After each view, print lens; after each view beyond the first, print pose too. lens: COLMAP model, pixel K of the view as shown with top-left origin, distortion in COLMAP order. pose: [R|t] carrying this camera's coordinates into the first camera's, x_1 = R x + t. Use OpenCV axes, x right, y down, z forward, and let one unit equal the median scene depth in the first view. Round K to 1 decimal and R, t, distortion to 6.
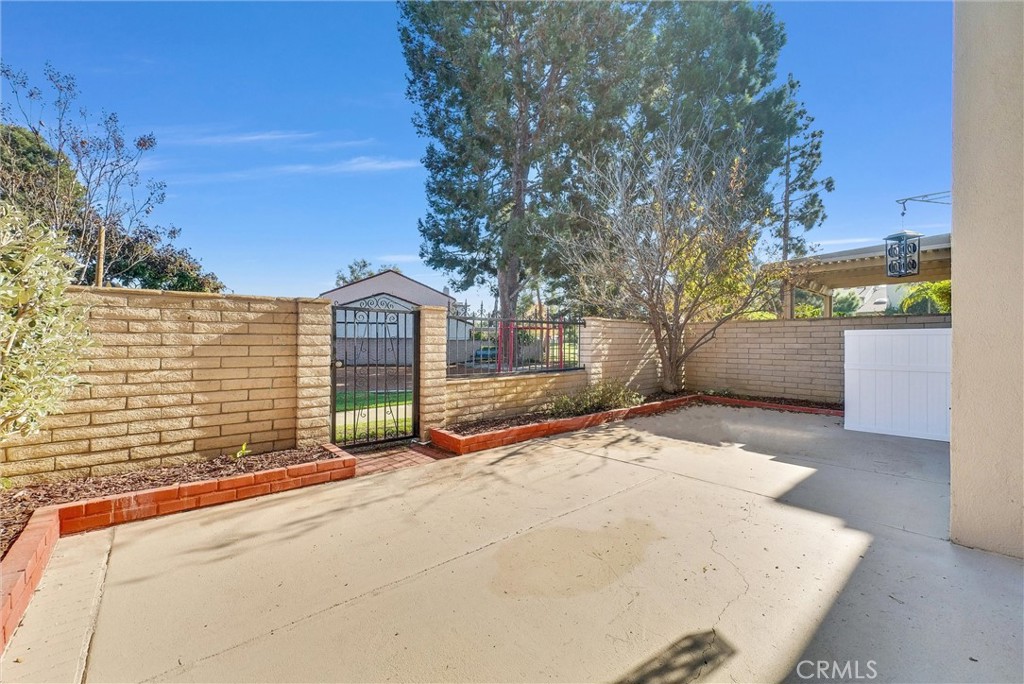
lens RADIAL K [[415.0, 0, 513.8], [0, 415.0, 341.8], [0, 0, 1]] dist [-0.003626, -0.000224]
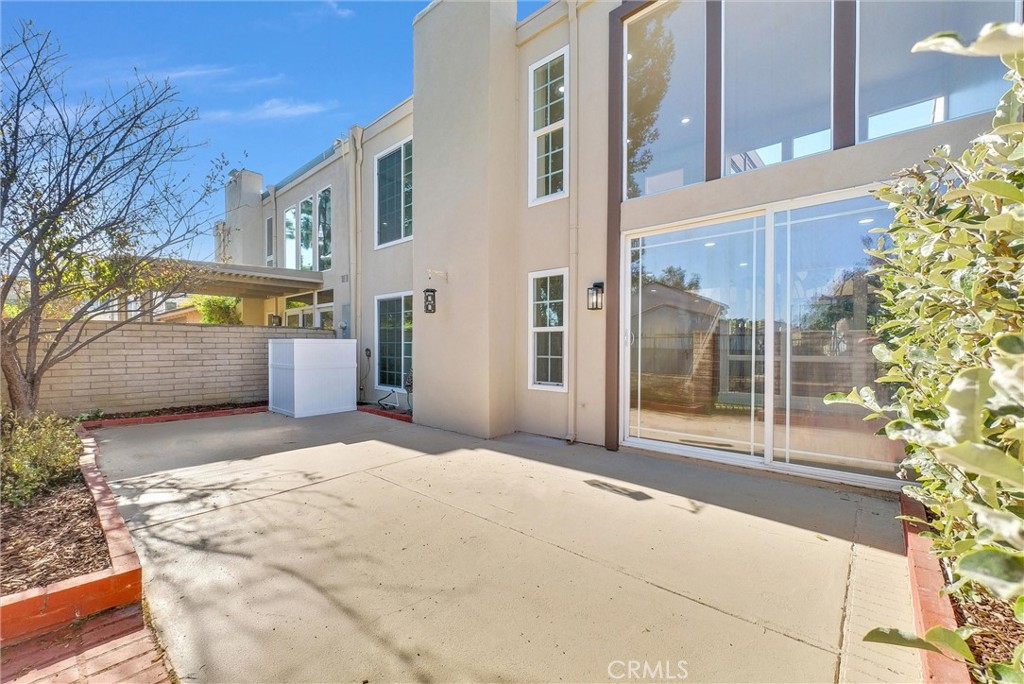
lens RADIAL K [[415.0, 0, 511.4], [0, 415.0, 344.5], [0, 0, 1]] dist [-0.003626, -0.000224]
pose [[-0.140852, -0.000853, 0.990030, -0.655337], [-0.005023, 0.999987, 0.000147, -0.017452], [-0.990018, -0.004952, -0.140854, 0.661323]]
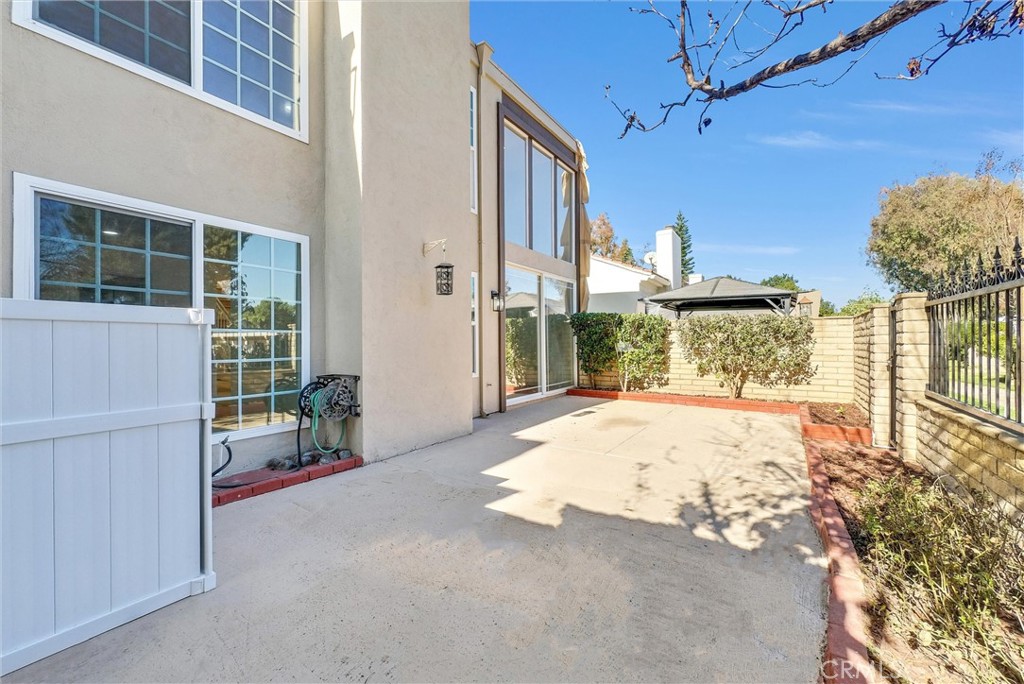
lens RADIAL K [[415.0, 0, 507.6], [0, 415.0, 341.9], [0, 0, 1]] dist [-0.003626, -0.000224]
pose [[-0.961669, 0.001581, -0.274207, 0.832116], [0.001918, 0.999998, -0.000960, -0.001013], [0.274205, -0.001450, -0.961670, 1.761588]]
